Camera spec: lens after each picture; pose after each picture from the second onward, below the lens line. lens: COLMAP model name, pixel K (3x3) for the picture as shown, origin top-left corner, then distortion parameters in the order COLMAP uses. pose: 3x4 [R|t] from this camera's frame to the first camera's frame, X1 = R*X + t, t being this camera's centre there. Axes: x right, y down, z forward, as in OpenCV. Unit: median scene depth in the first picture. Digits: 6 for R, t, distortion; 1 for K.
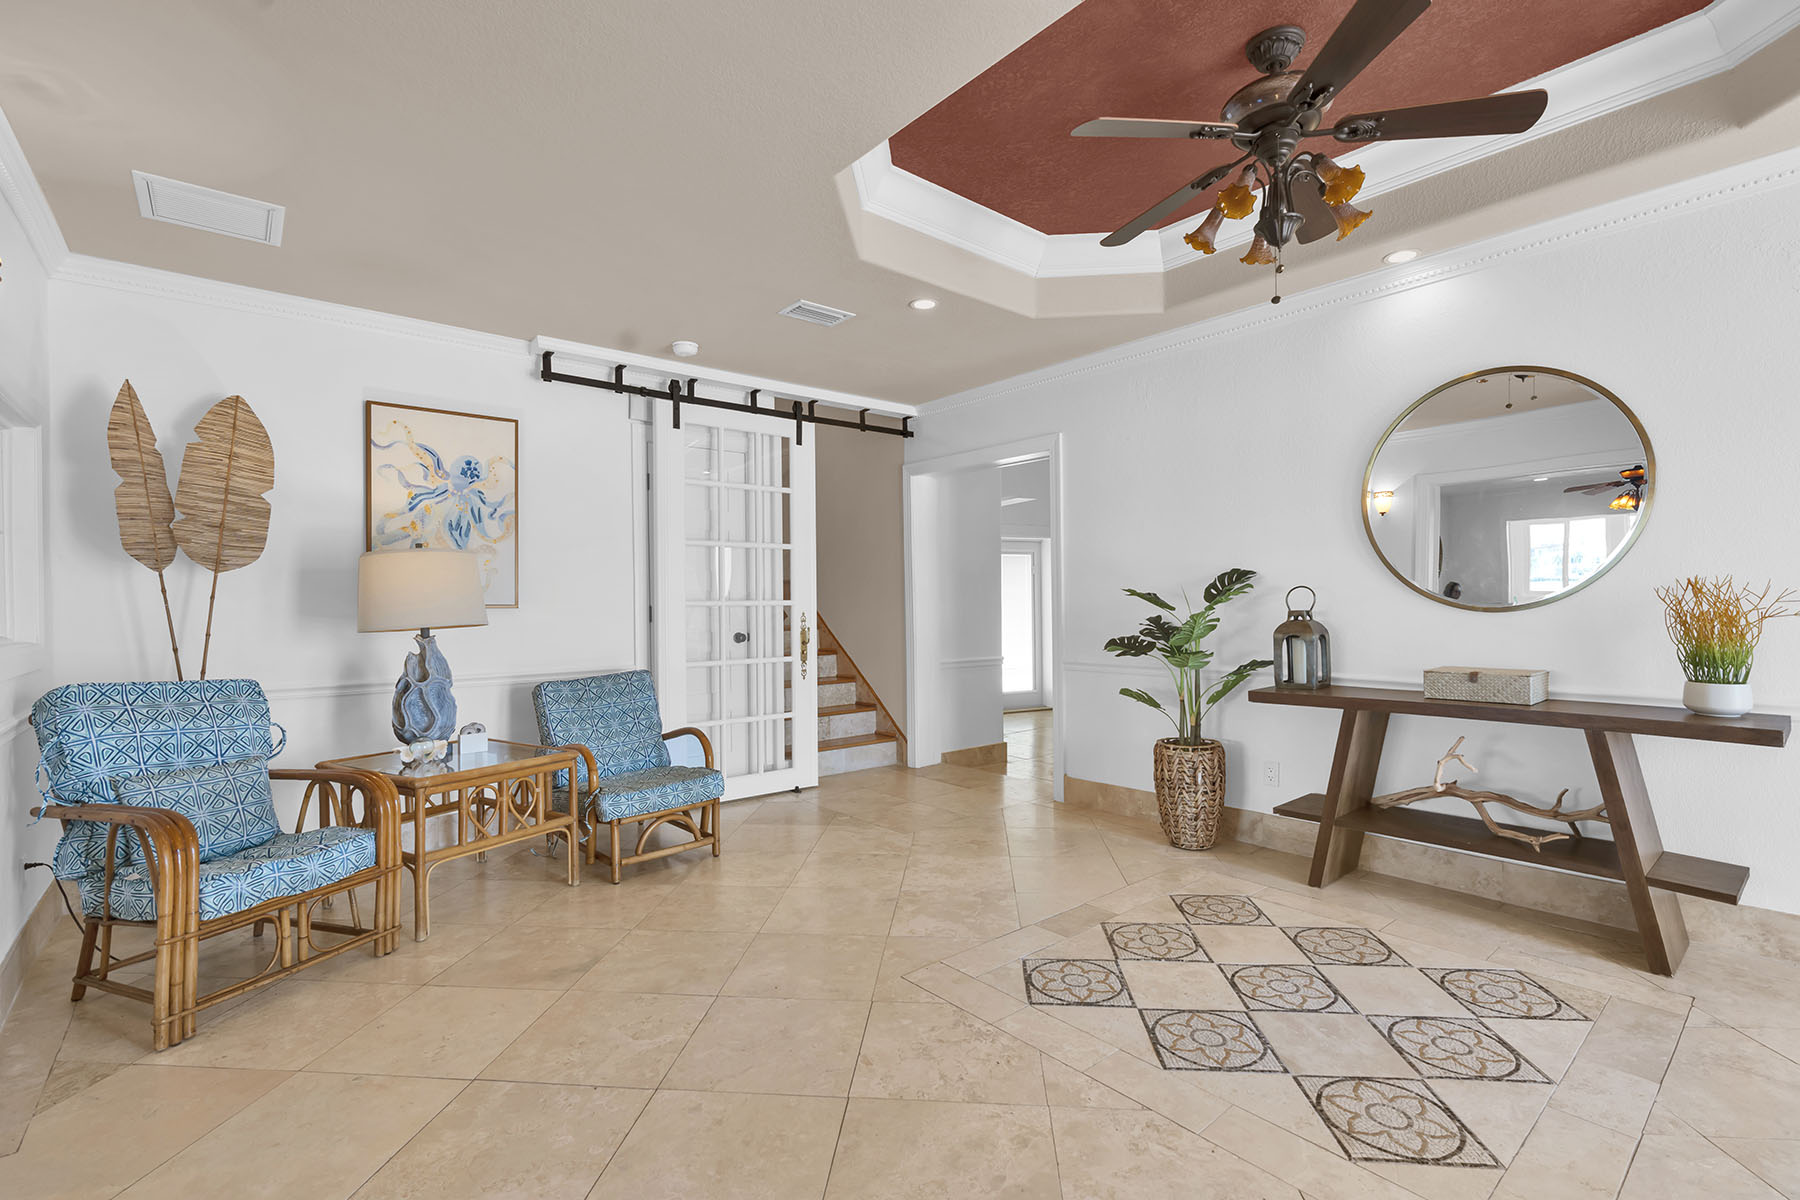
lens RADIAL K [[799.2, 0, 899.8], [0, 799.2, 597.4], [0, 0, 1]] dist [-0.004535, 0.000099]
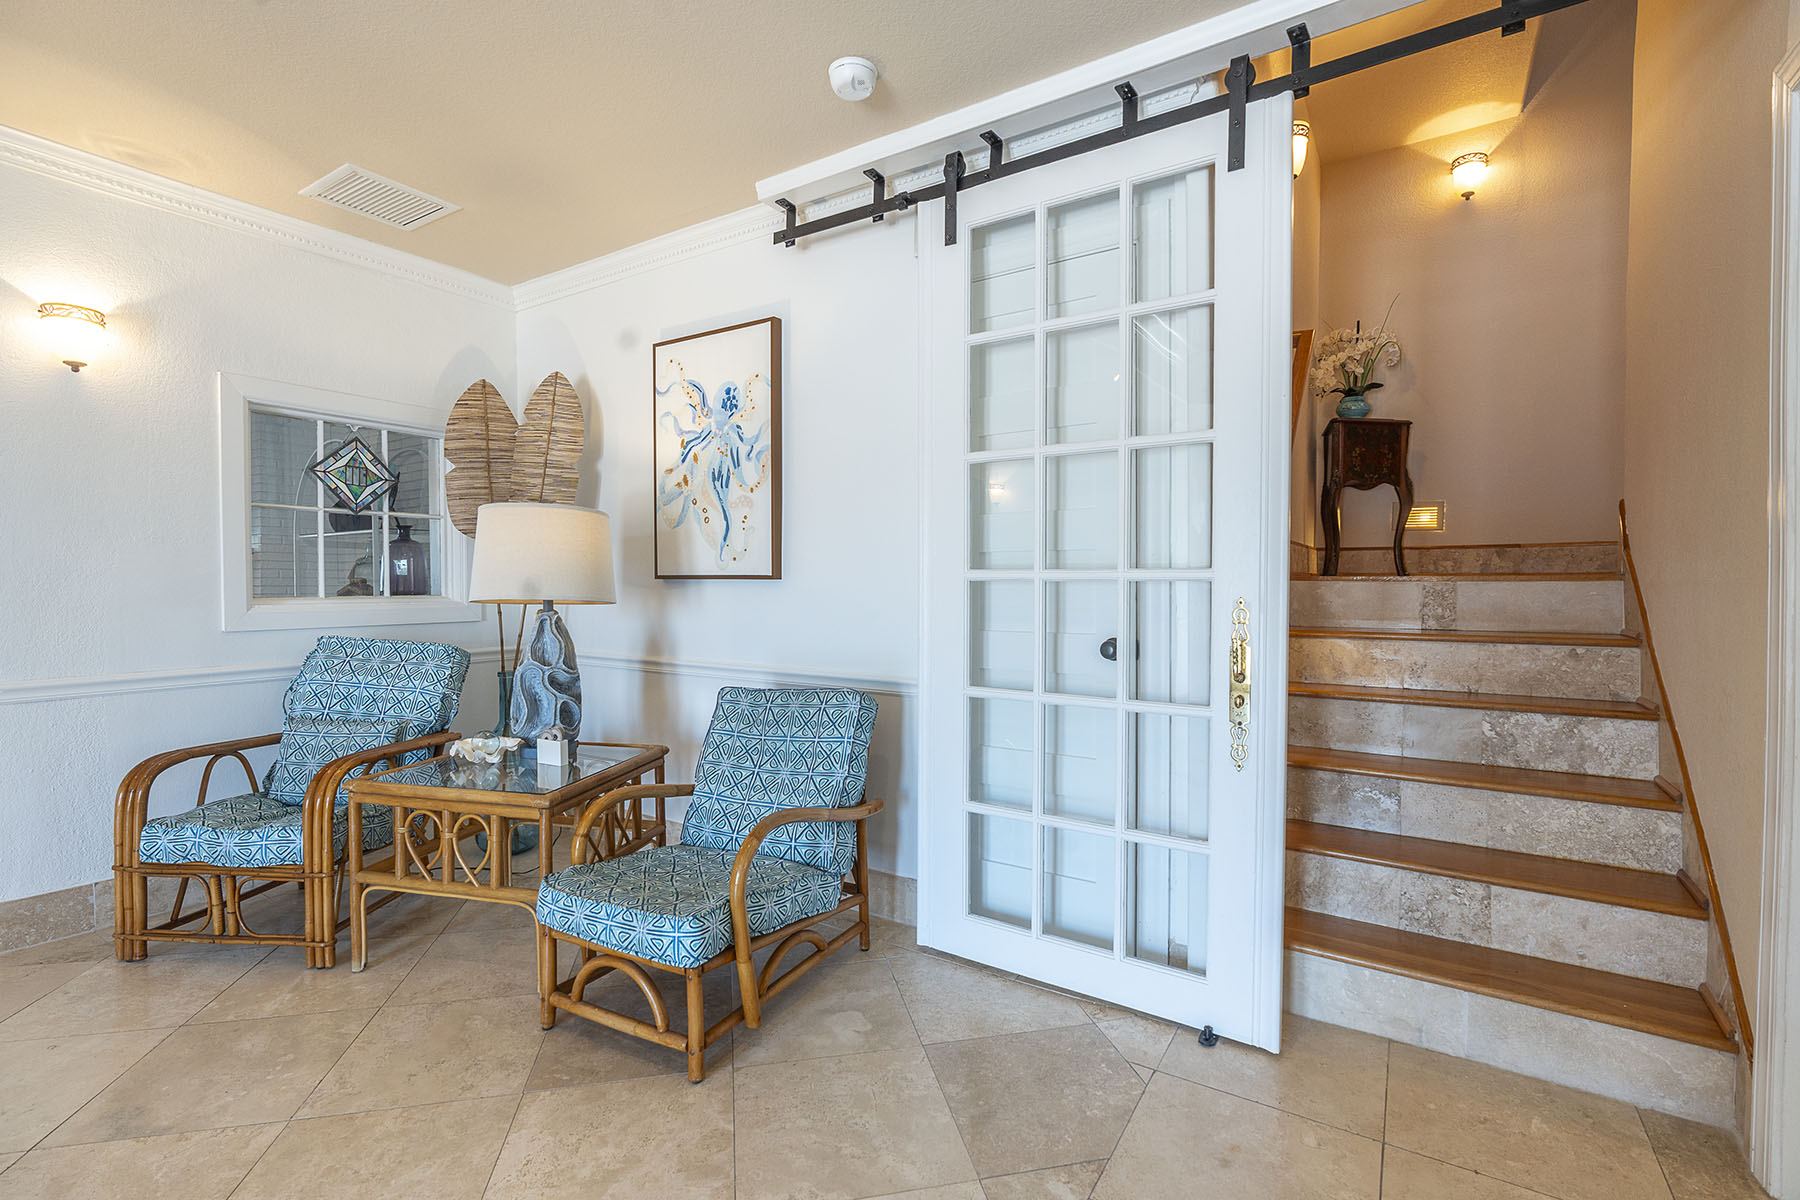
lens RADIAL K [[802.1, 0, 903.2], [0, 802.1, 601.7], [0, 0, 1]] dist [-0.011024, 0.000463]
pose [[0.301301, 0.034342, -0.952910, 0.294604], [-0.000708, 0.999359, 0.035792, 0.008304], [0.953529, -0.010110, 0.301133, 1.063499]]
